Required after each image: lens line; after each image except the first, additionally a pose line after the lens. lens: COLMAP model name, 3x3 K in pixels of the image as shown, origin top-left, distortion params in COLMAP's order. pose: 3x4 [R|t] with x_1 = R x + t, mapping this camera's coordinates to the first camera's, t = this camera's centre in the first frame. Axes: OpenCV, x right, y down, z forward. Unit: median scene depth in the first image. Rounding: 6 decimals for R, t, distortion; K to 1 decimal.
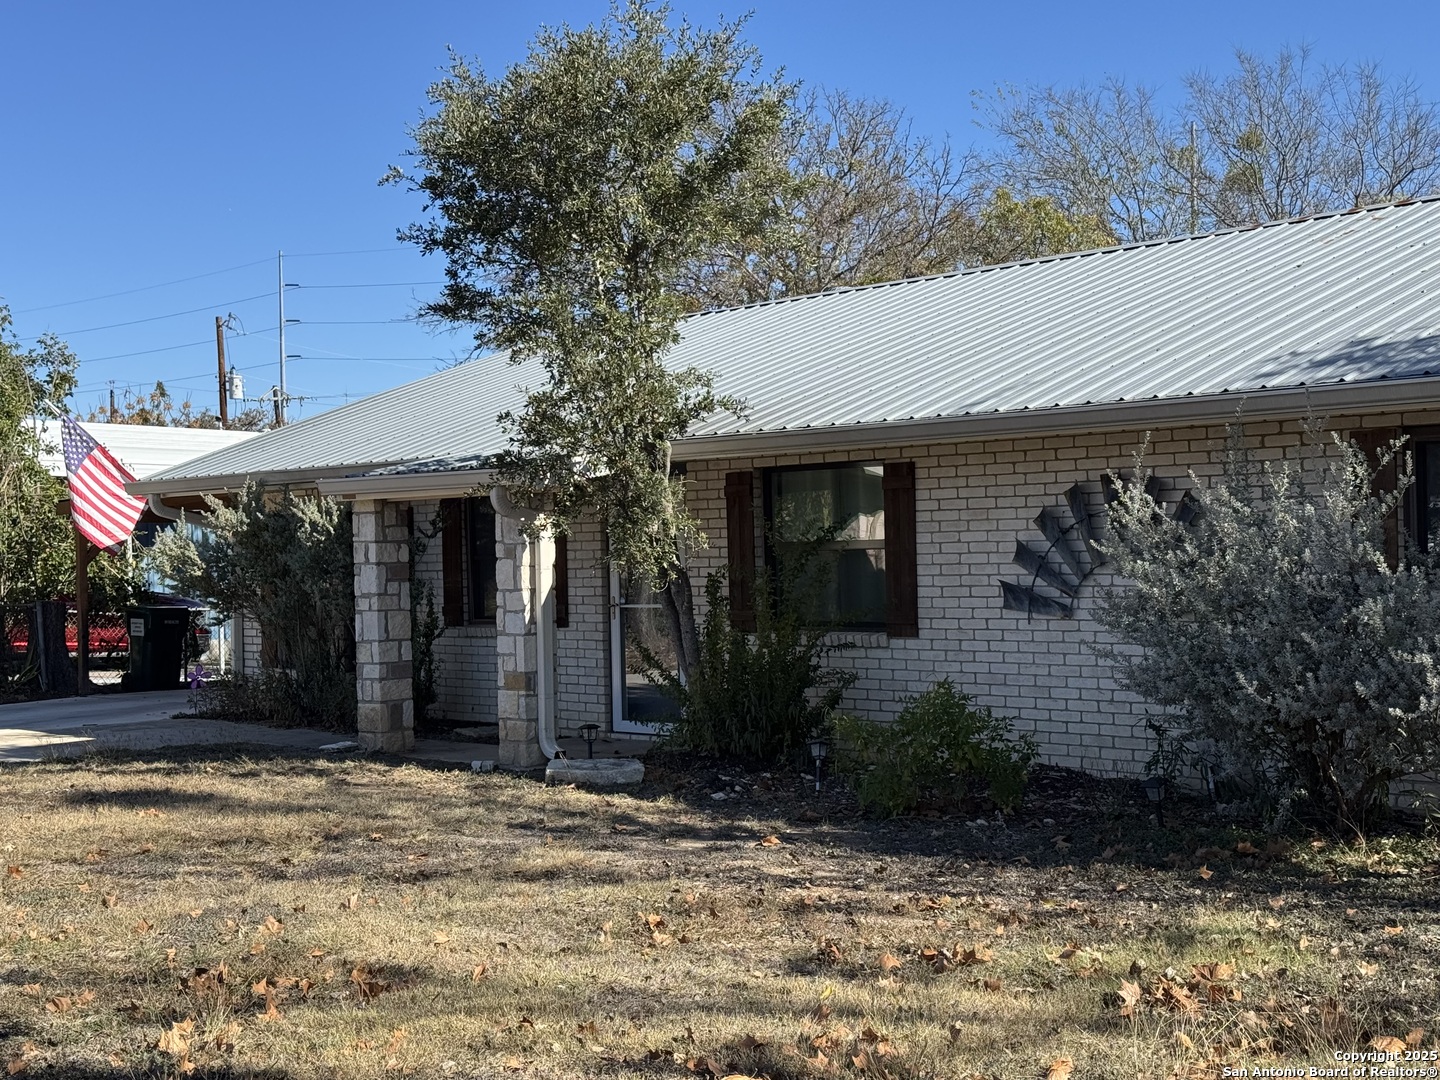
lens RADIAL K [[2045.0, 0, 714.1], [0, 2045.0, 578.3], [0, 0, 1]] dist [0.216095, -0.467520]
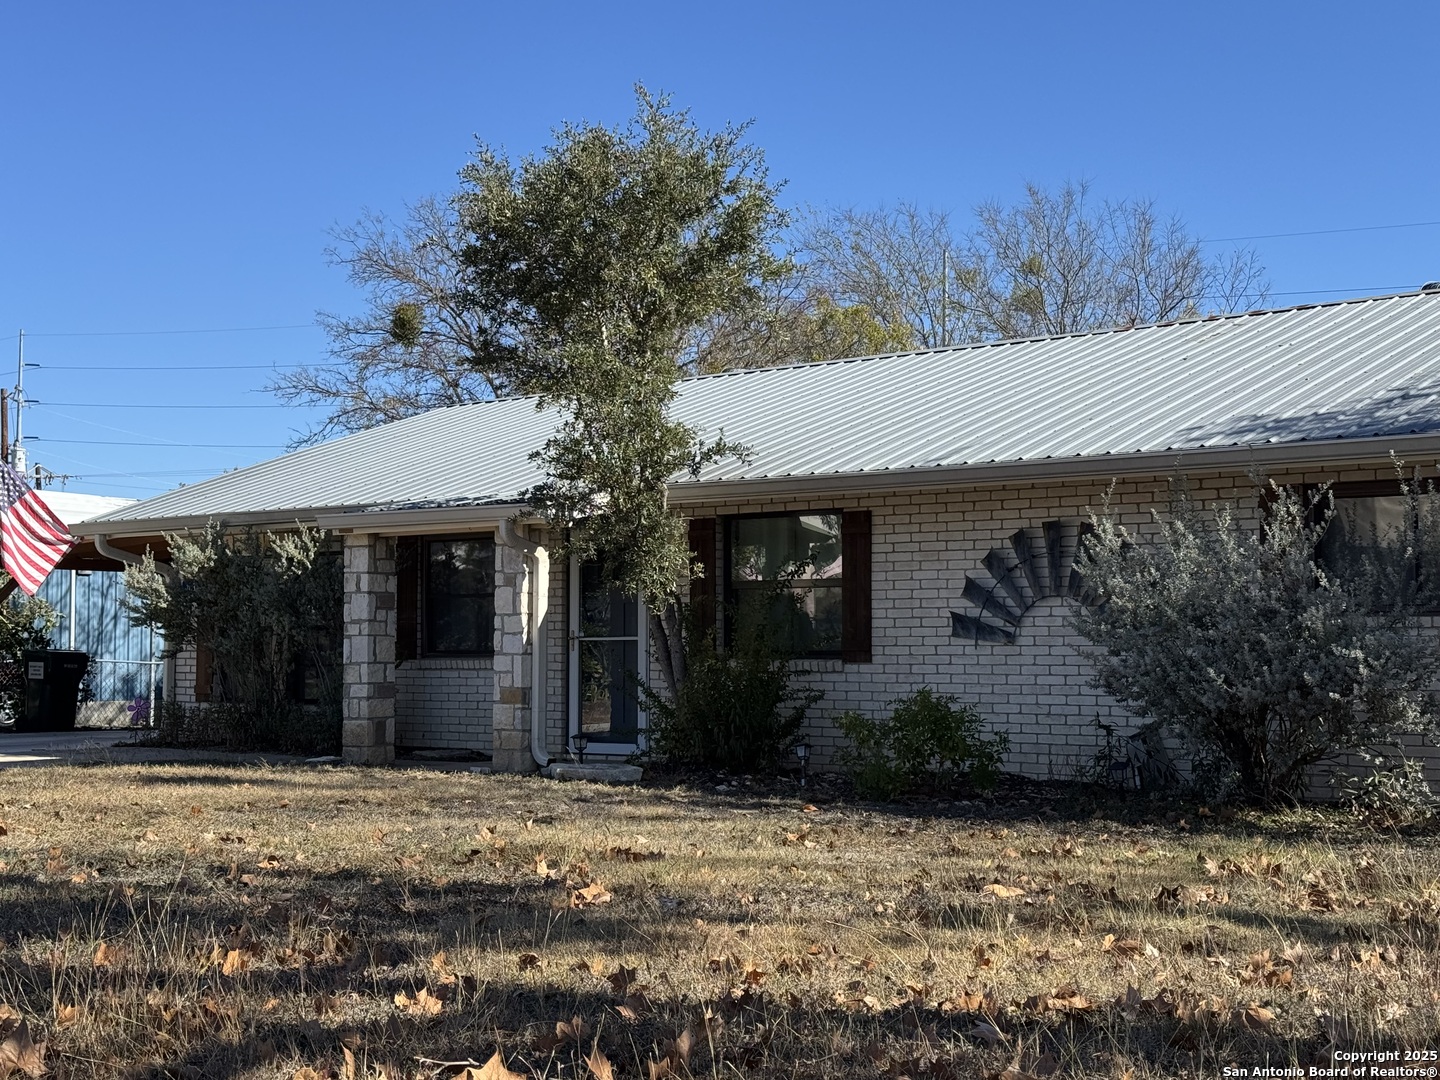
lens RADIAL K [[2046.8, 0, 724.5], [0, 2046.8, 577.3], [0, 0, 1]] dist [0.209479, -0.428551]
pose [[0.990643, 0.028661, 0.133435, -0.142638], [-0.021705, 0.998343, -0.053296, 0.045877], [-0.134742, 0.049901, 0.989623, -0.135985]]
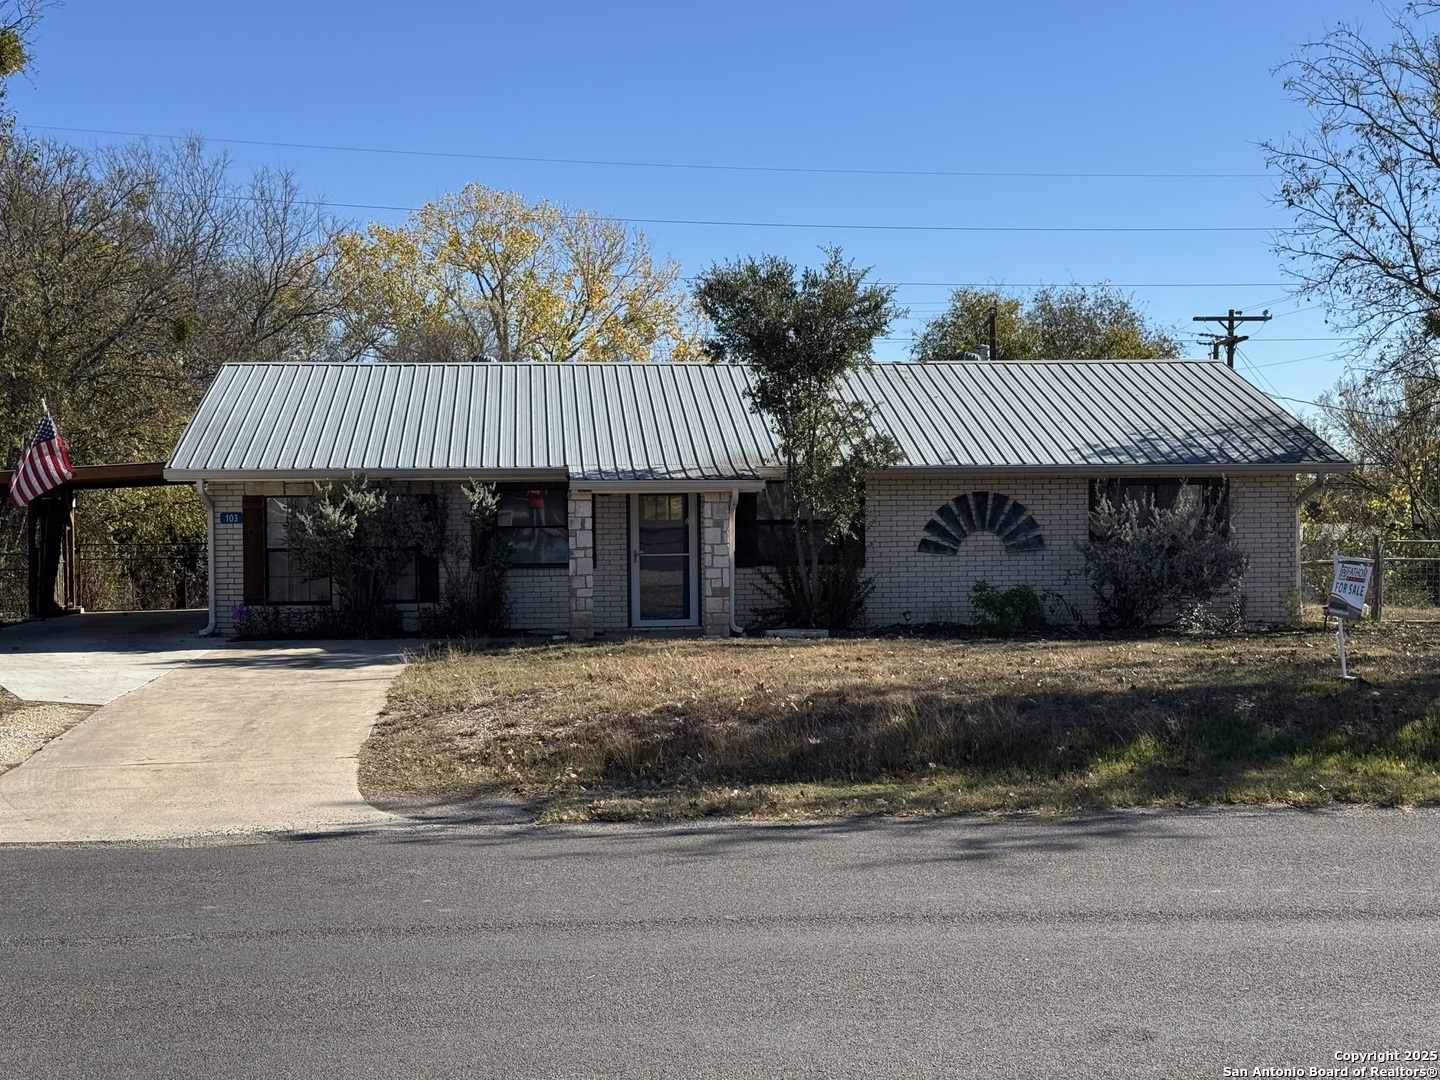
lens RADIAL K [[2046.8, 0, 724.5], [0, 2046.8, 577.3], [0, 0, 1]] dist [0.209479, -0.428551]
pose [[0.602699, -0.011415, 0.797887, -1.709017], [0.006625, 0.999935, 0.009301, 0.020259], [-0.797941, -0.000319, 0.602735, -0.144923]]
